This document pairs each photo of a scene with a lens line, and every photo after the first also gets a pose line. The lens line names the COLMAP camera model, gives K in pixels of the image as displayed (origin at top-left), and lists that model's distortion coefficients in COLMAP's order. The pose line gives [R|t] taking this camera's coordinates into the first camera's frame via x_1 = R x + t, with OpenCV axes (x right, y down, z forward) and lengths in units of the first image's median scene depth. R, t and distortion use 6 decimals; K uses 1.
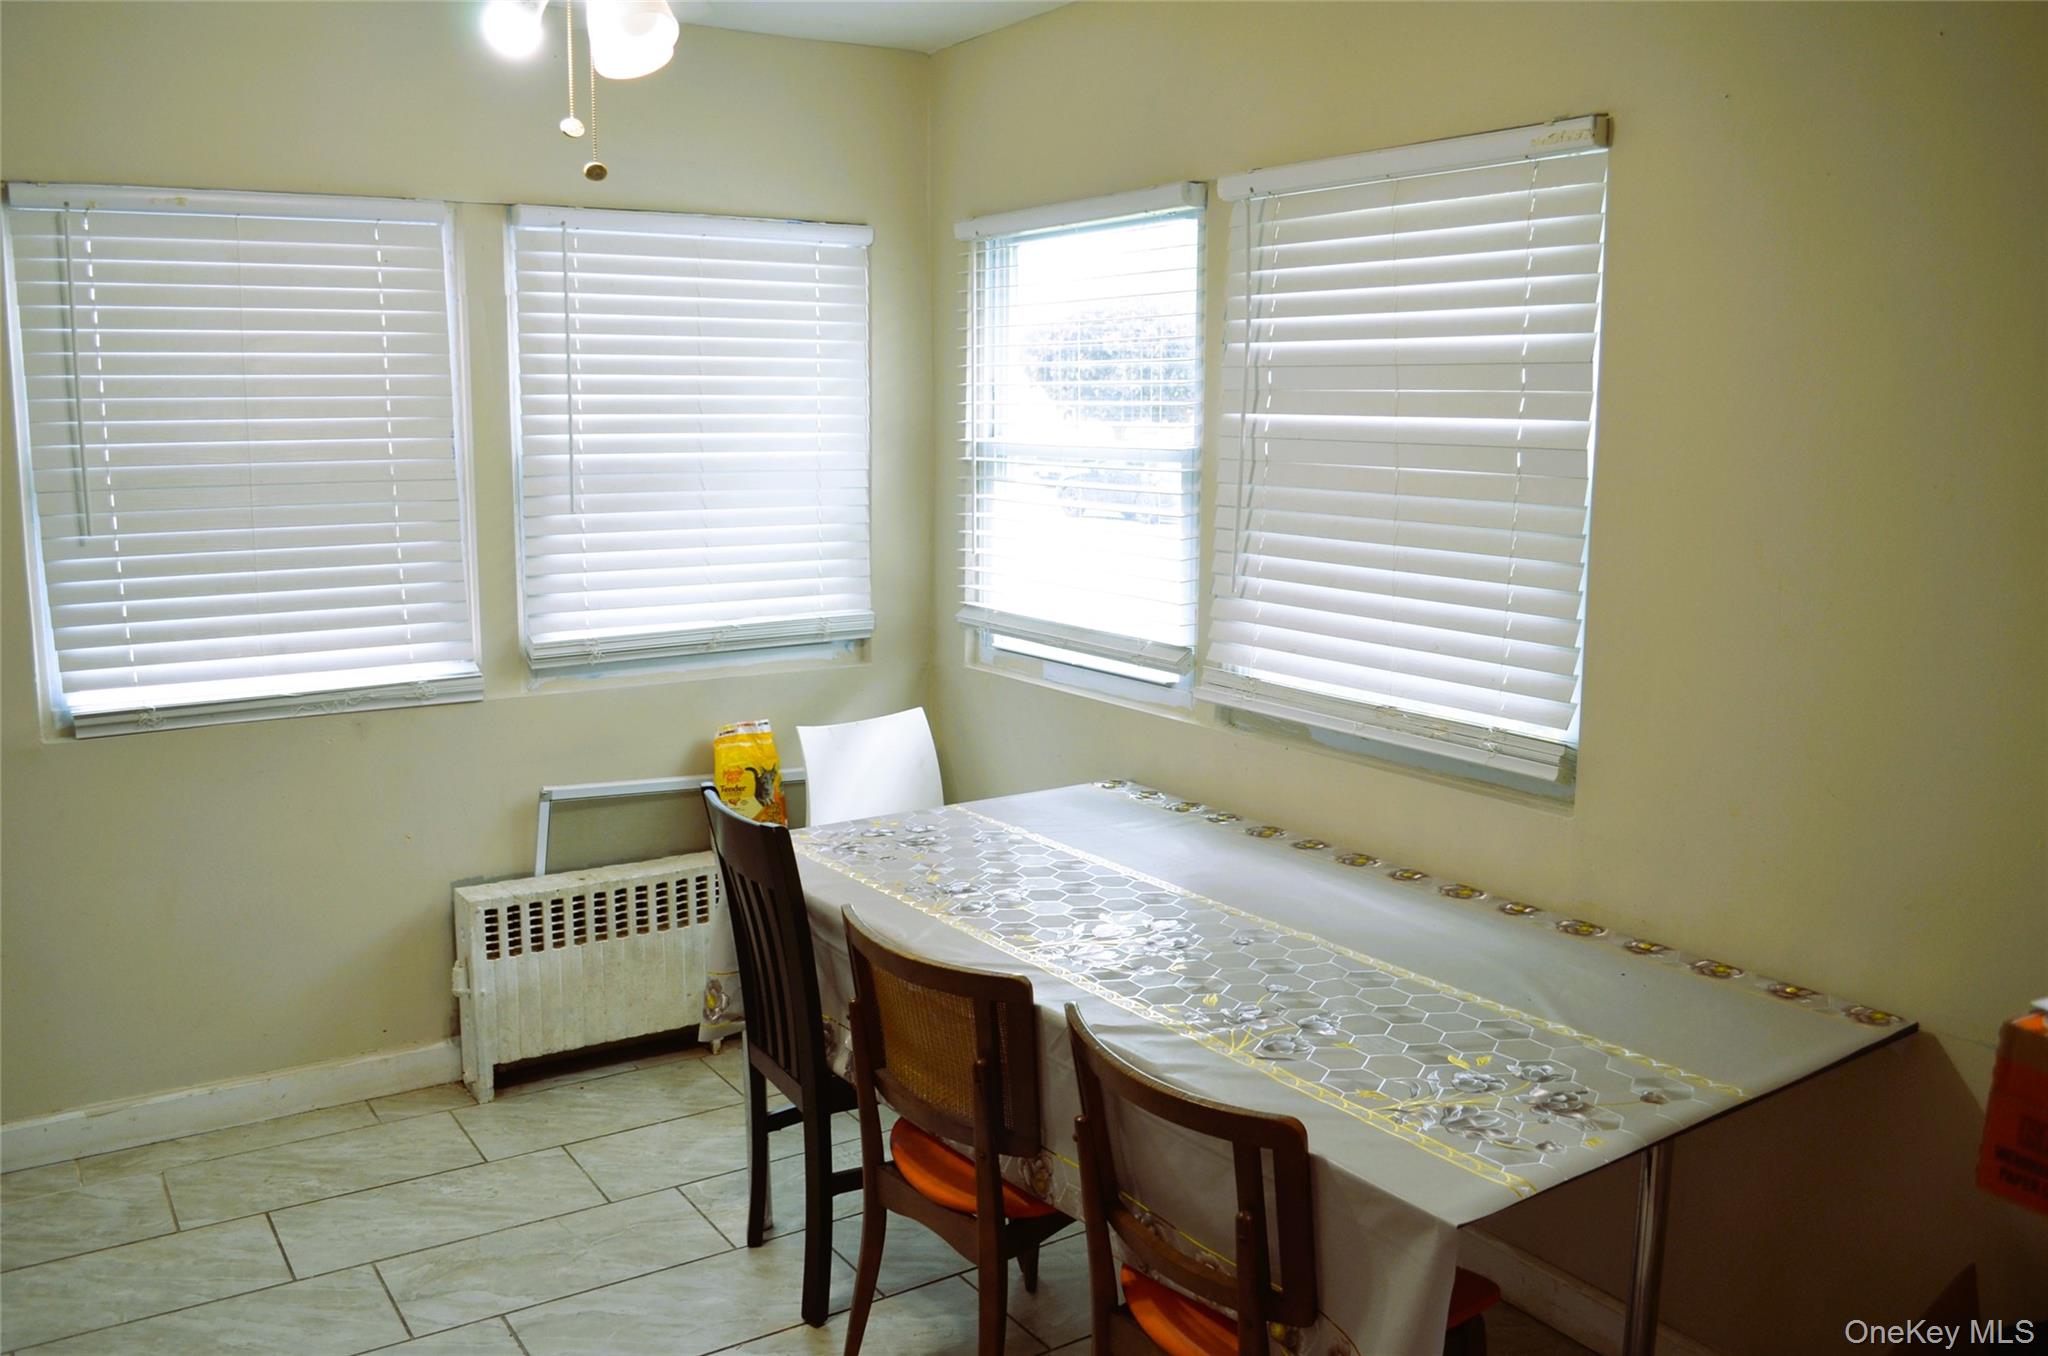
lens RADIAL K [[1654.5, 0, 1024.0], [0, 1654.5, 678.0], [0, 0, 1]] dist [-0.081149, 0.002668]
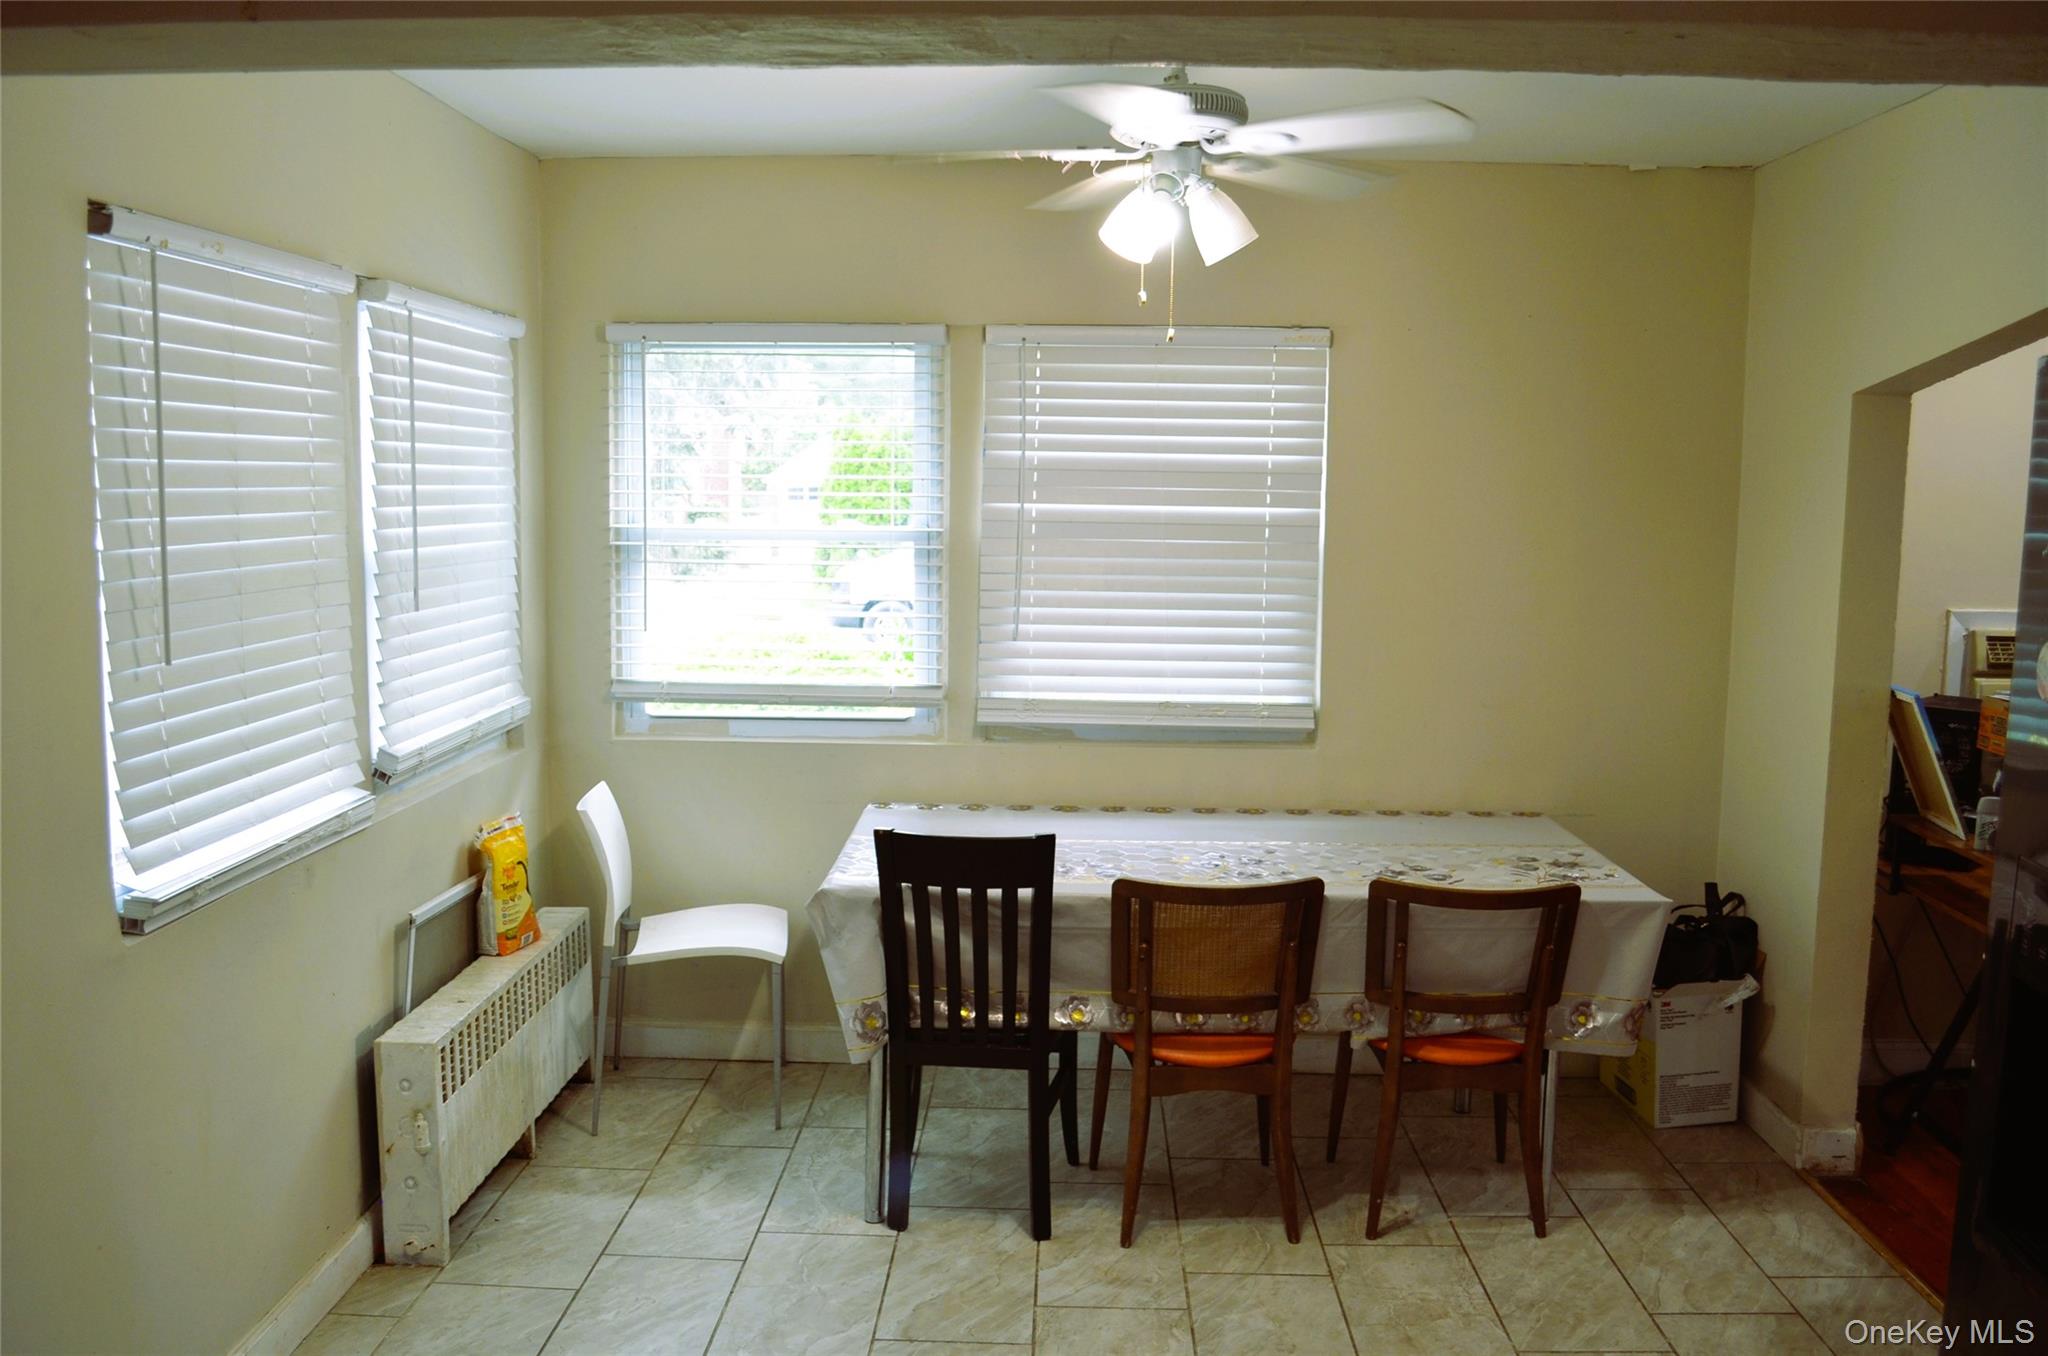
lens RADIAL K [[1697.9, 0, 1024.0], [0, 1697.9, 678.0], [0, 0, 1]] dist [-0.072244, -0.006638]
pose [[0.575490, -0.090534, 0.812782, -1.010892], [0.123047, 0.992125, 0.023387, -0.051382], [-0.808499, 0.086551, 0.582098, 0.205112]]
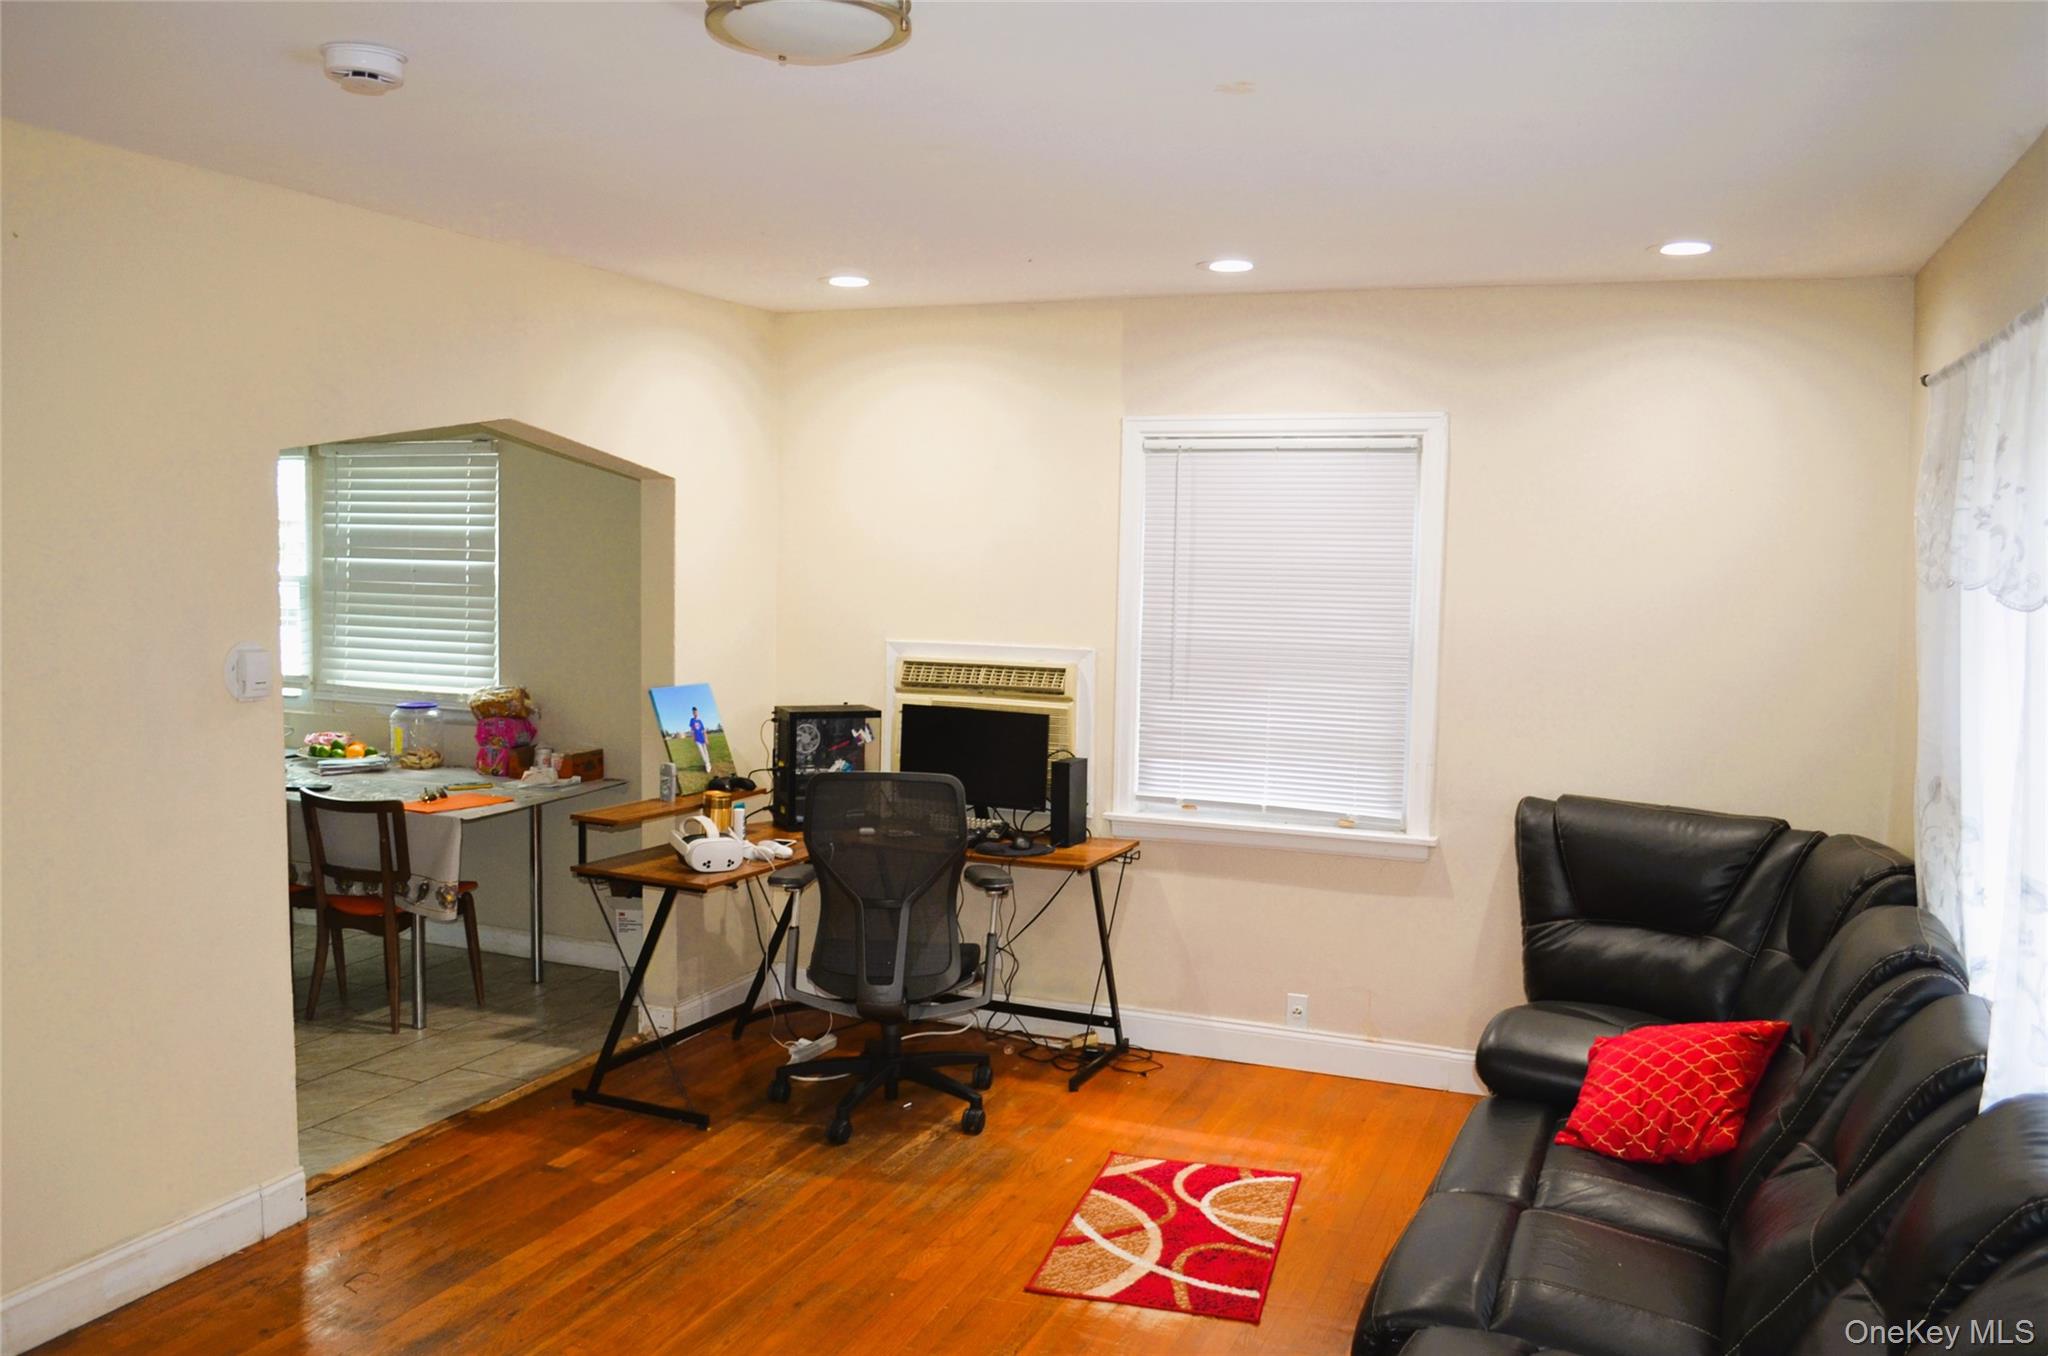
lens RADIAL K [[1630.6, 0, 1024.0], [0, 1630.6, 678.0], [0, 0, 1]] dist [-0.075354, 0.001427]
pose [[0.821694, -0.031025, 0.569083, -0.315694], [0.075907, 0.995579, -0.055325, 0.170936], [-0.564851, 0.088658, 0.820416, -1.157025]]
